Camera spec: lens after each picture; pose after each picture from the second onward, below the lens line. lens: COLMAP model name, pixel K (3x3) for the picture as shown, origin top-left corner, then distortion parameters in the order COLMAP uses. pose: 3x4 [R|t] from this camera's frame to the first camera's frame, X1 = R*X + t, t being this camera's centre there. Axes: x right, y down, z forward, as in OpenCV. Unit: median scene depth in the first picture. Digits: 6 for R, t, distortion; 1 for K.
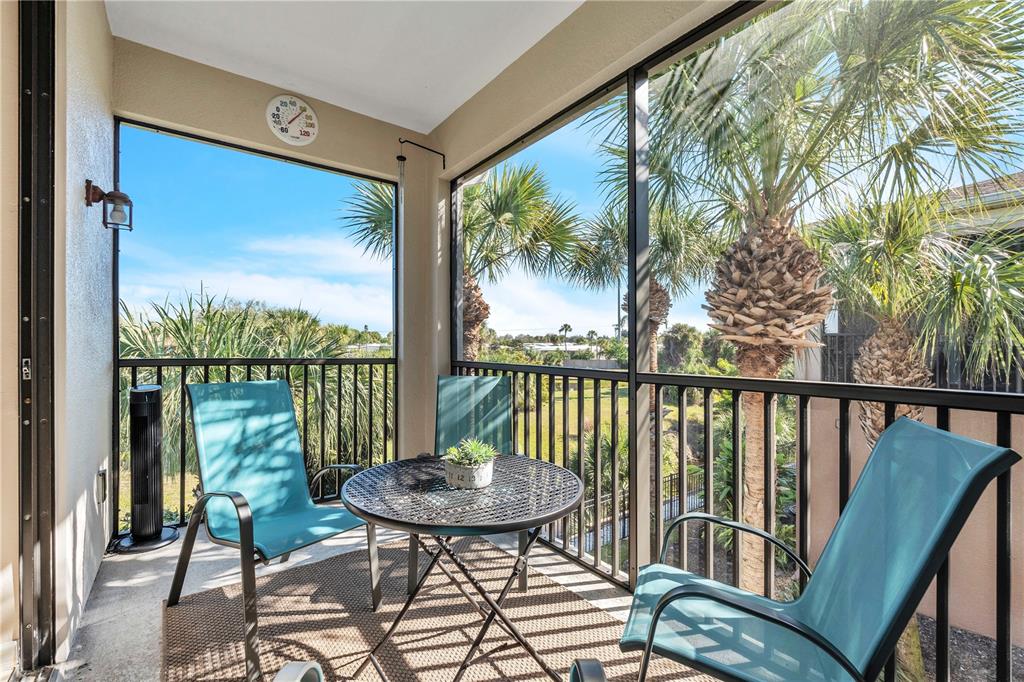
lens RADIAL K [[447.8, 0, 508.9], [0, 447.8, 344.4], [0, 0, 1]] dist [-0.000790, 0.000160]
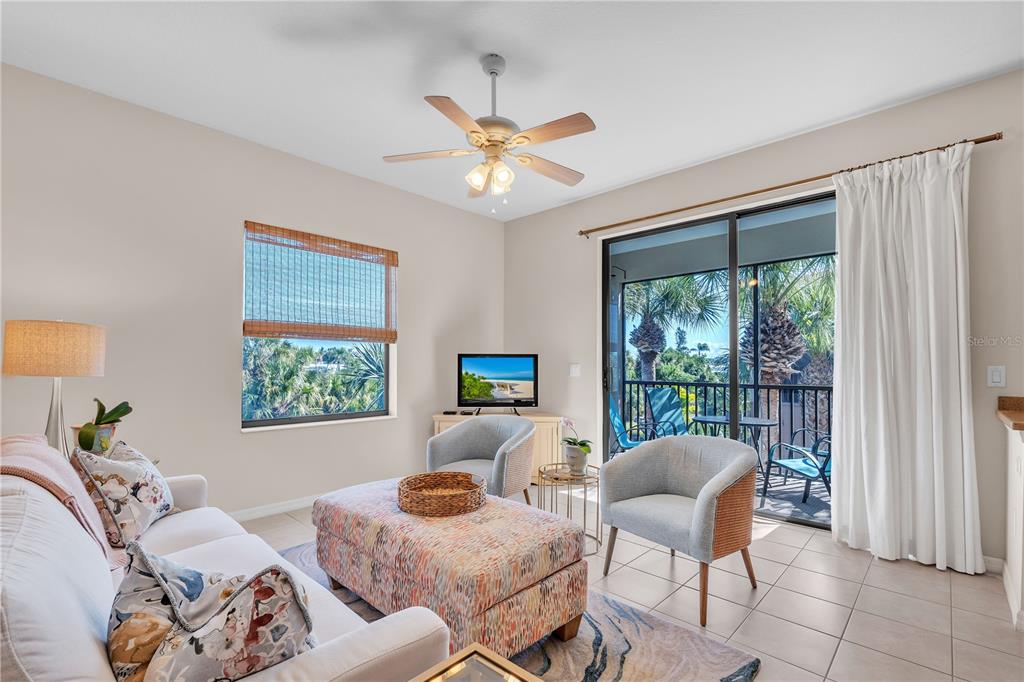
lens RADIAL K [[447.8, 0, 508.9], [0, 447.8, 344.4], [0, 0, 1]] dist [-0.000790, 0.000160]
pose [[0.983798, 0.006620, 0.179157, -0.938698], [0.001702, 0.998928, -0.046258, -0.031425], [-0.179271, 0.045814, 0.982732, -0.729810]]
